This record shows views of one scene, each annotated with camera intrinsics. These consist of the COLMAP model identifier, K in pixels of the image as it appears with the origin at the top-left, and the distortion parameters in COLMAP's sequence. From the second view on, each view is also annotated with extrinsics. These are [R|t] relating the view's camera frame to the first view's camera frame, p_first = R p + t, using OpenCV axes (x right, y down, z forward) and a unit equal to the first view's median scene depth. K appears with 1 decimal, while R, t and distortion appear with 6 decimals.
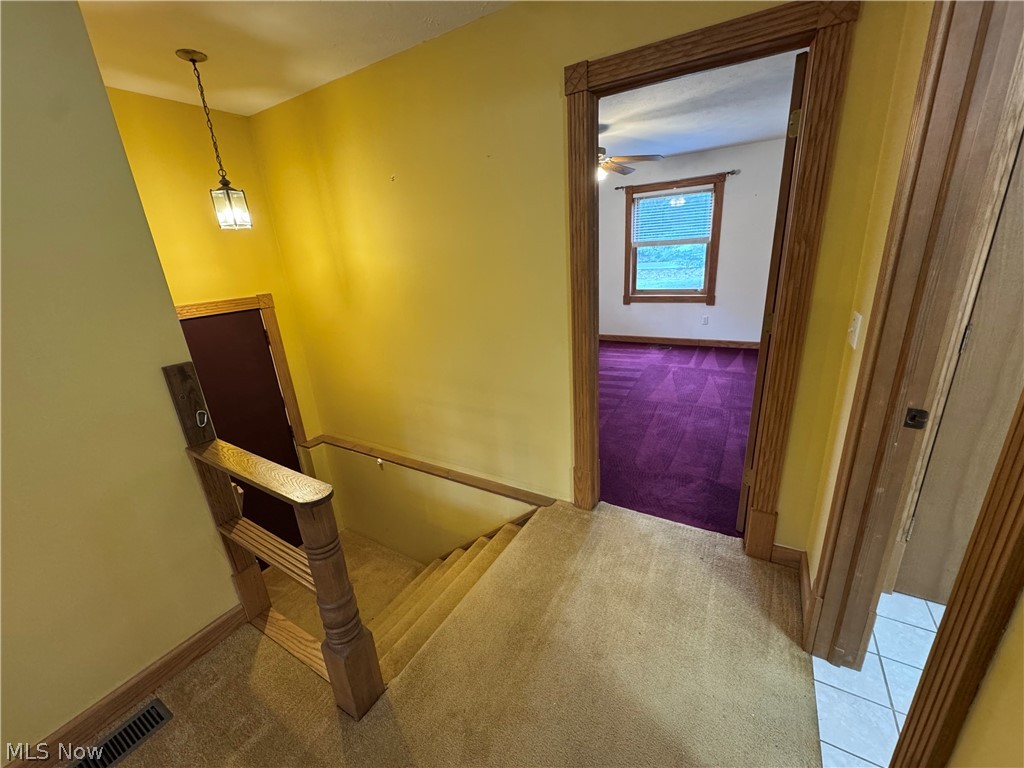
lens RADIAL K [[408.3, 0, 507.1], [0, 408.3, 381.4], [0, 0, 1]] dist [-0.007228, 0.001142]
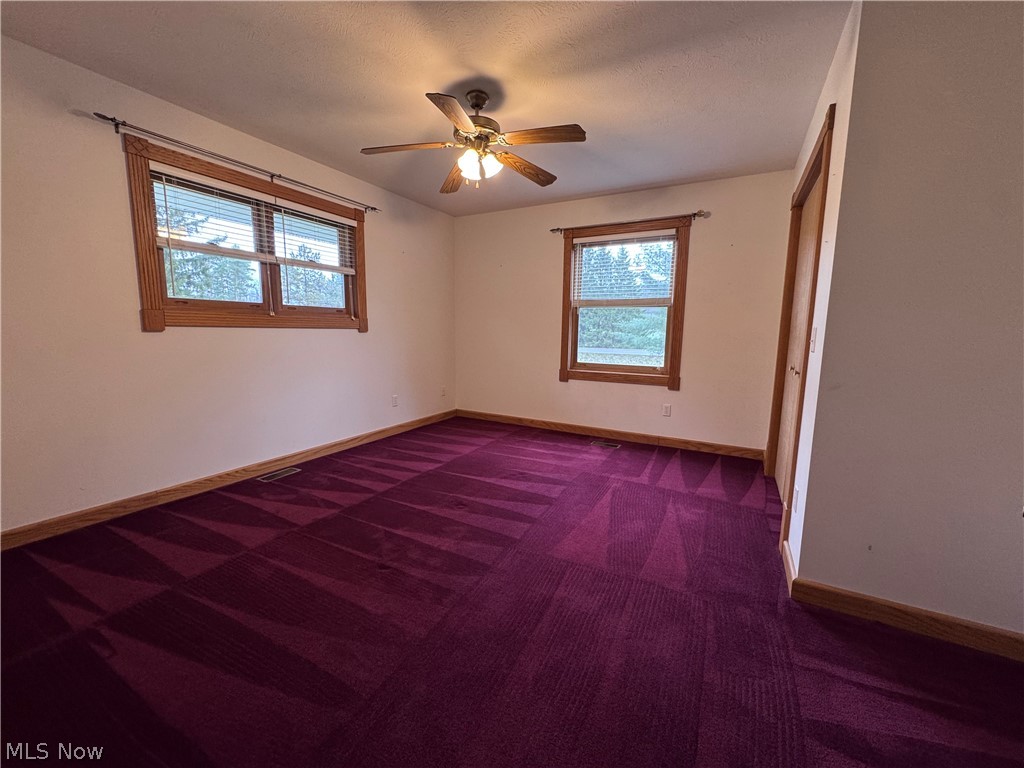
lens RADIAL K [[408.3, 0, 507.7], [0, 408.3, 381.9], [0, 0, 1]] dist [-0.007228, 0.001142]
pose [[0.995870, 0.075246, 0.050811, 0.182796], [-0.064749, 0.980881, -0.183523, -0.054112], [-0.063649, 0.179475, 0.981701, 0.334815]]
